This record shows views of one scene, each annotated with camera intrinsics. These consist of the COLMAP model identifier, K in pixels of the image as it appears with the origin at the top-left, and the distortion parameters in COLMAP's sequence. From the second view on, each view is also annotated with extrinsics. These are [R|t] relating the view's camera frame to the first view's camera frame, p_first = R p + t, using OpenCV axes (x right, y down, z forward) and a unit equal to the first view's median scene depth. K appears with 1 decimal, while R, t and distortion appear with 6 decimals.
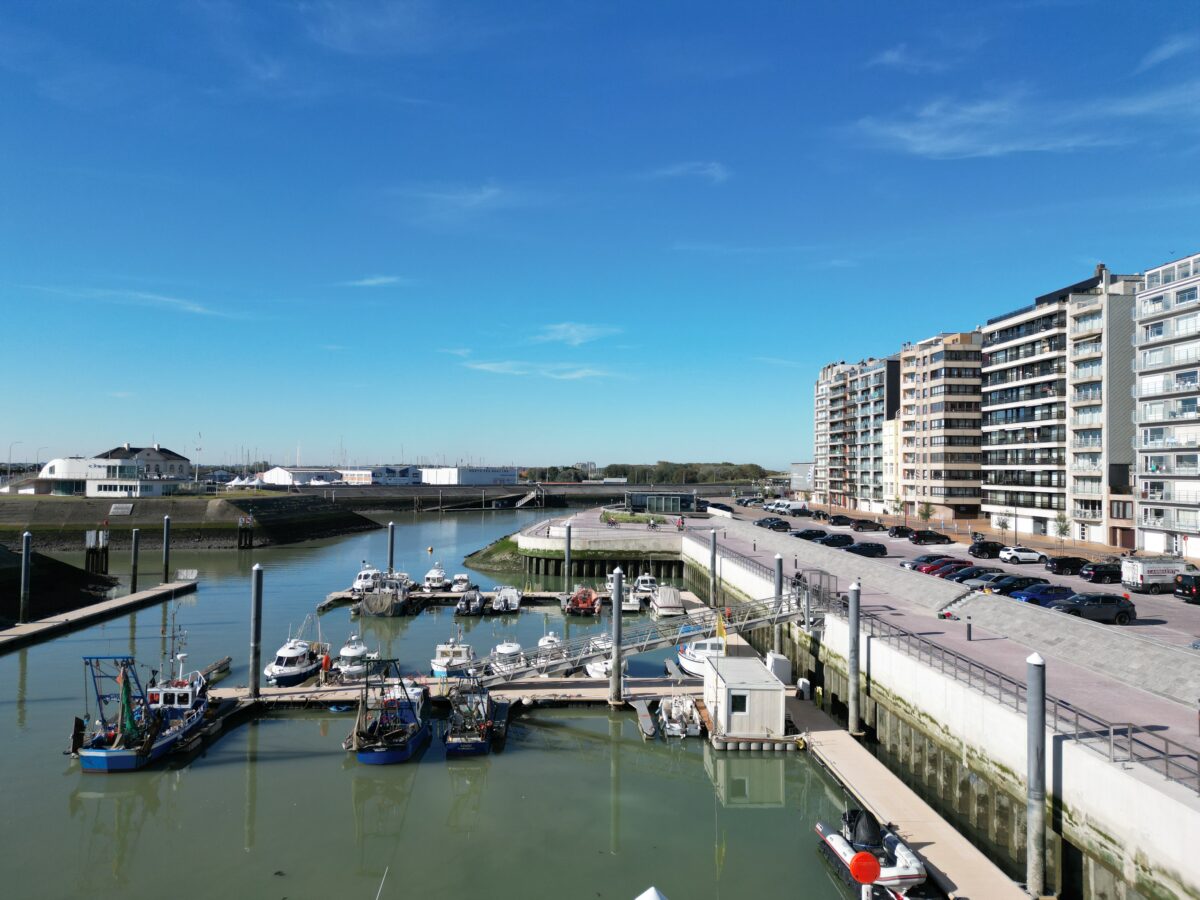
lens RADIAL K [[837.8, 0, 600.6], [0, 837.8, 450.5], [0, 0, 1]] dist [0.080236, -0.084112]
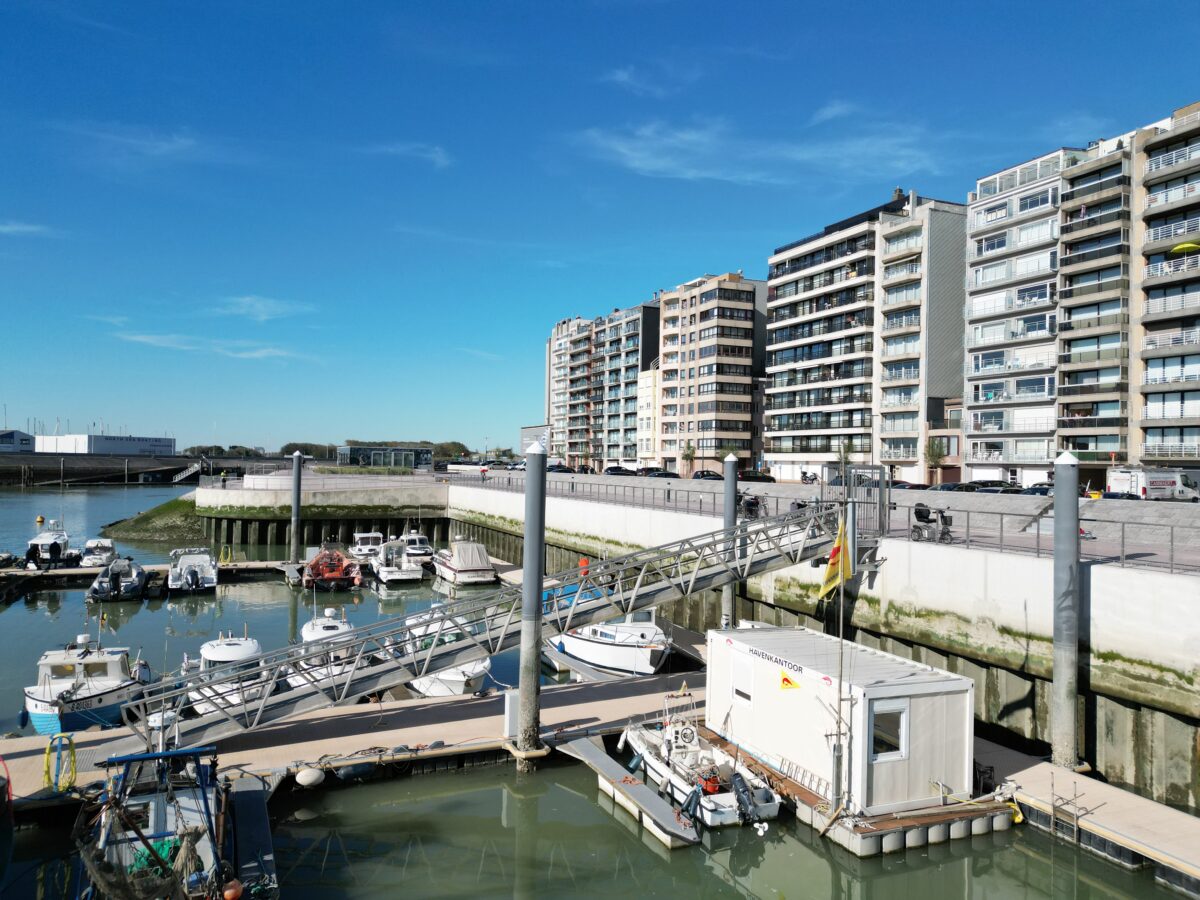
lens RADIAL K [[835.3, 0, 600.0], [0, 835.3, 450.0], [0, 0, 1]] dist [0.081722, -0.079906]
pose [[0.930710, 0.011619, 0.365573, -0.047709], [-0.015759, 0.999841, 0.008343, 0.062129], [-0.365418, -0.013526, 0.930745, 0.258996]]
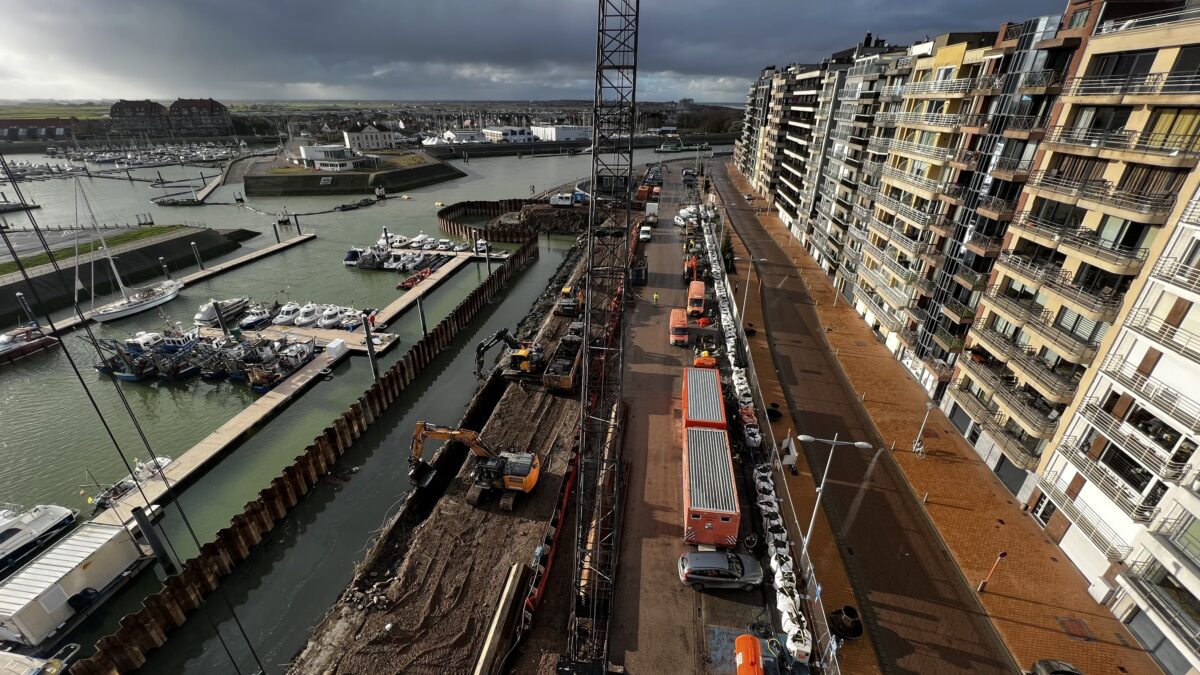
lens RADIAL K [[476.7, 0, 600.0], [0, 476.7, 337.5], [0, 0, 1]] dist [0.000567, 0.000131]
pose [[0.981558, 0.077966, -0.174541, 0.340181], [0.012033, 0.886038, 0.463456, -0.146101], [0.190784, -0.457009, 0.868760, 0.045009]]
